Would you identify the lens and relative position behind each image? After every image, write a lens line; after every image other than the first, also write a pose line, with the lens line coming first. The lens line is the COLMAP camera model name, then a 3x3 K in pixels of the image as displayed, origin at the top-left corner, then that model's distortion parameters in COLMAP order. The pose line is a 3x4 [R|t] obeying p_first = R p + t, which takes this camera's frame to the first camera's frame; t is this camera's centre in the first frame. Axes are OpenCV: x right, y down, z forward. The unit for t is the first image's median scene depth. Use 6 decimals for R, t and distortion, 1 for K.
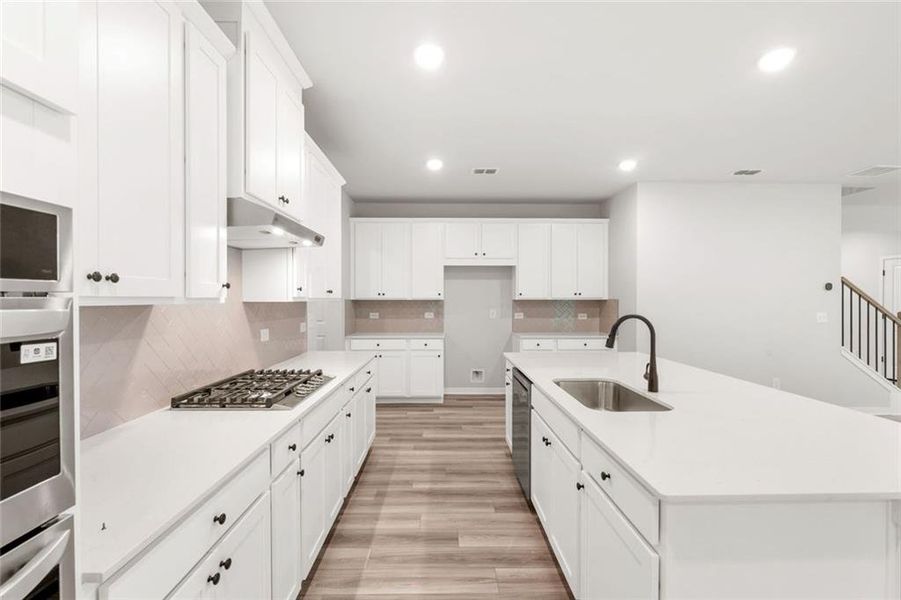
lens RADIAL K [[408.5, 0, 446.0], [0, 408.5, 302.6], [0, 0, 1]] dist [-0.003506, 0.000241]
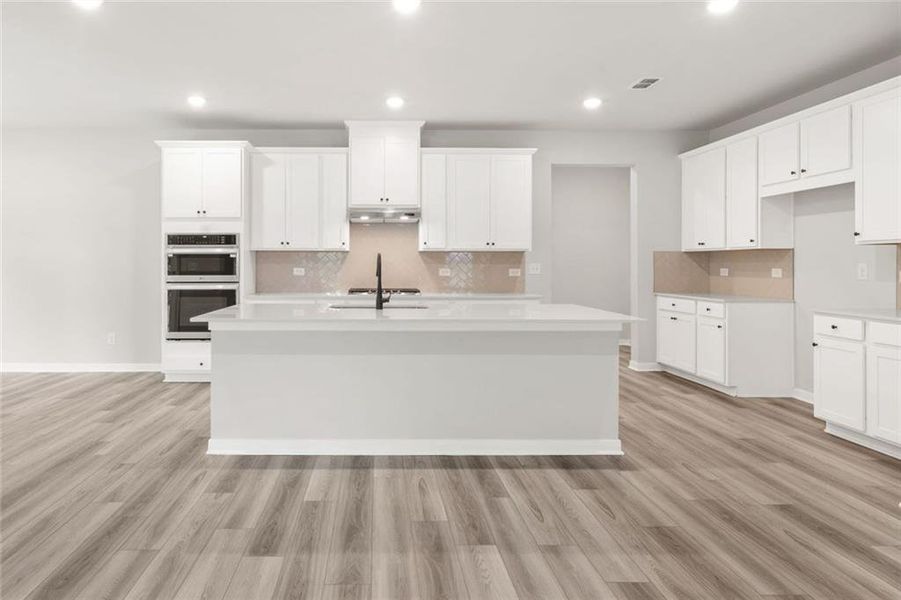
lens RADIAL K [[547.2, 0, 388.6], [0, 547.2, 265.4], [0, 0, 1]] dist [-0.002106, 0.006285]
pose [[0.007136, 0.000789, -0.999974, 1.177188], [-0.011705, 0.999931, 0.000705, 0.035869], [0.999906, 0.011700, 0.007145, 0.512404]]
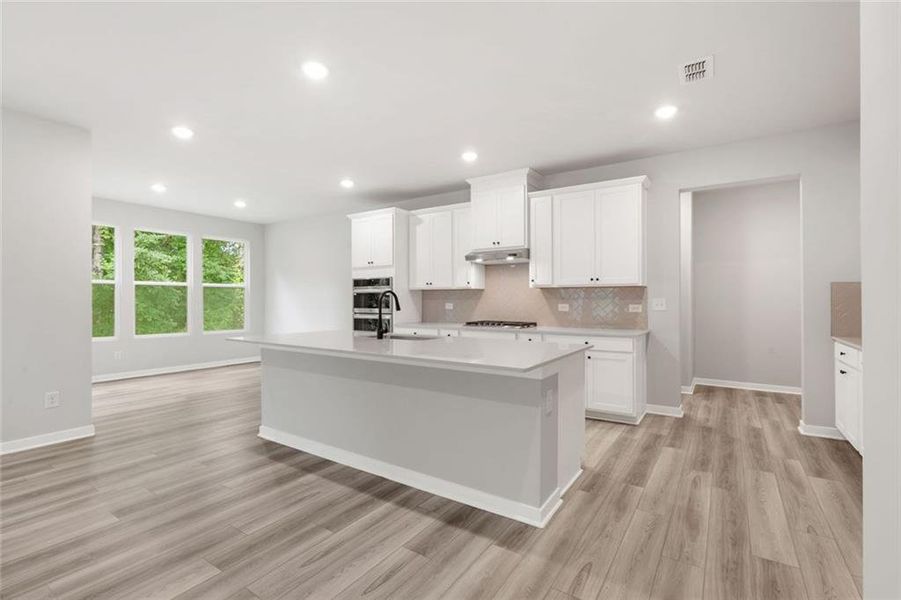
lens RADIAL K [[408.5, 0, 454.3], [0, 408.5, 301.7], [0, 0, 1]] dist [-0.003506, 0.000241]
pose [[-0.555675, 0.000082, -0.831399, 0.836213], [-0.009735, 0.999931, 0.006605, 0.032199], [0.831342, 0.011764, -0.555636, 1.060783]]
